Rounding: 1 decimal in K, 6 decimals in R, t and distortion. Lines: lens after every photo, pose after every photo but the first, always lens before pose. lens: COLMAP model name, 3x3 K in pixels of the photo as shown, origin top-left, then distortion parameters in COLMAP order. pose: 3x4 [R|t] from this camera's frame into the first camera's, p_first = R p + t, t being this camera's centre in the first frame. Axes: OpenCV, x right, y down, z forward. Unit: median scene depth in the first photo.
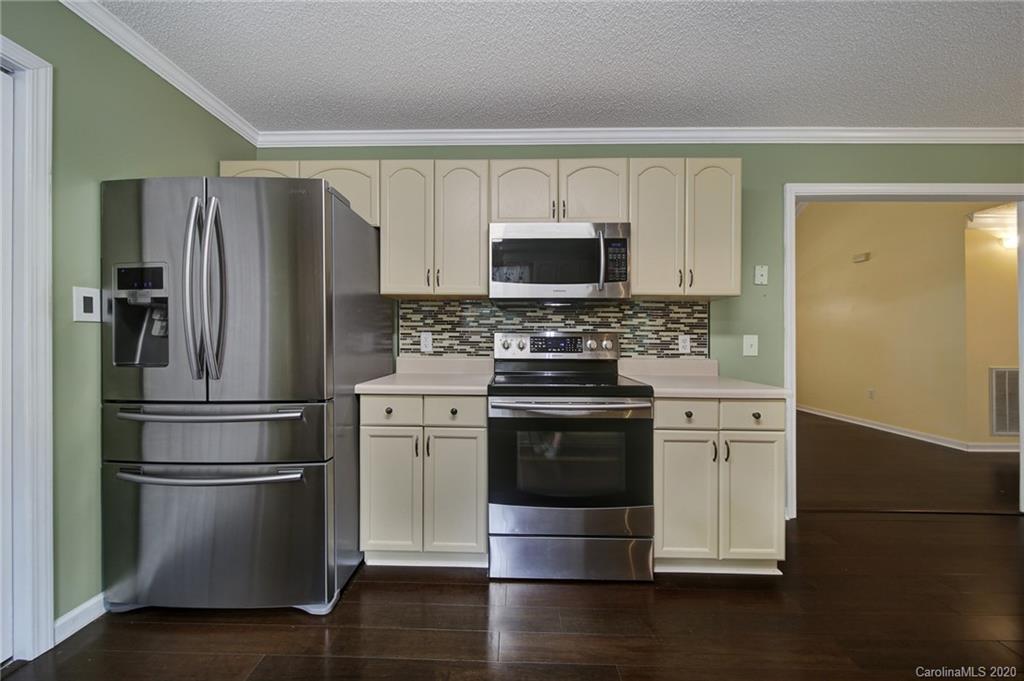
lens RADIAL K [[327.4, 0, 506.3], [0, 327.4, 345.8], [0, 0, 1]] dist [0.000231, 0.000015]
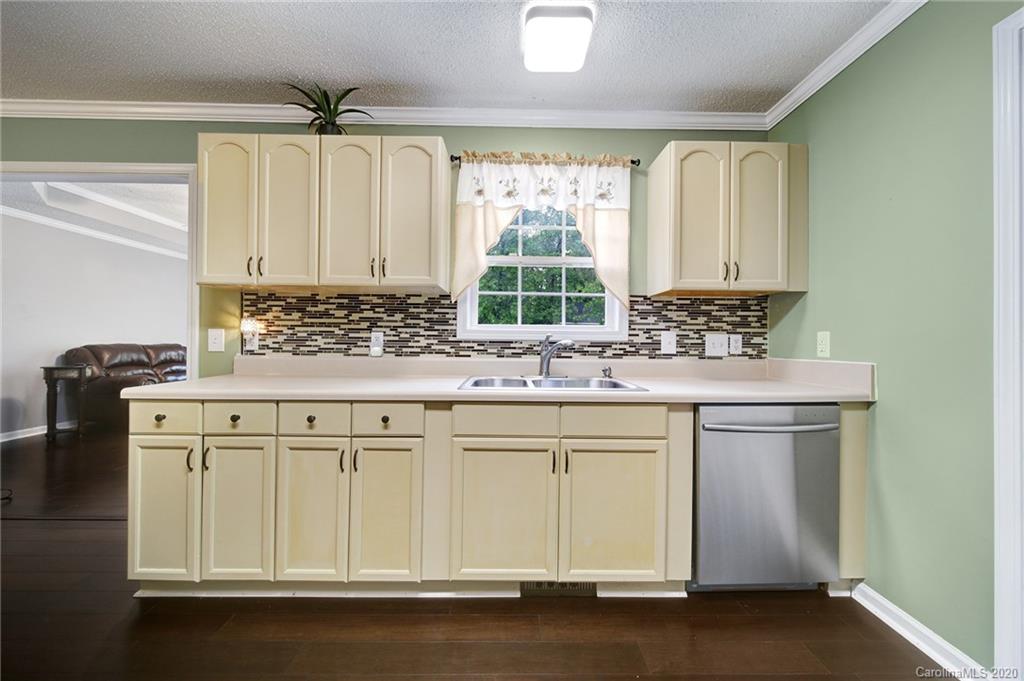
lens RADIAL K [[369.2, 0, 506.6], [0, 369.2, 341.5], [0, 0, 1]] dist [0.000078, -0.000054]
pose [[0.999418, 0.002511, 0.034006, 0.737037], [-0.002129, 0.999934, -0.011248, 0.005414], [-0.034033, 0.011169, 0.999358, -0.023468]]
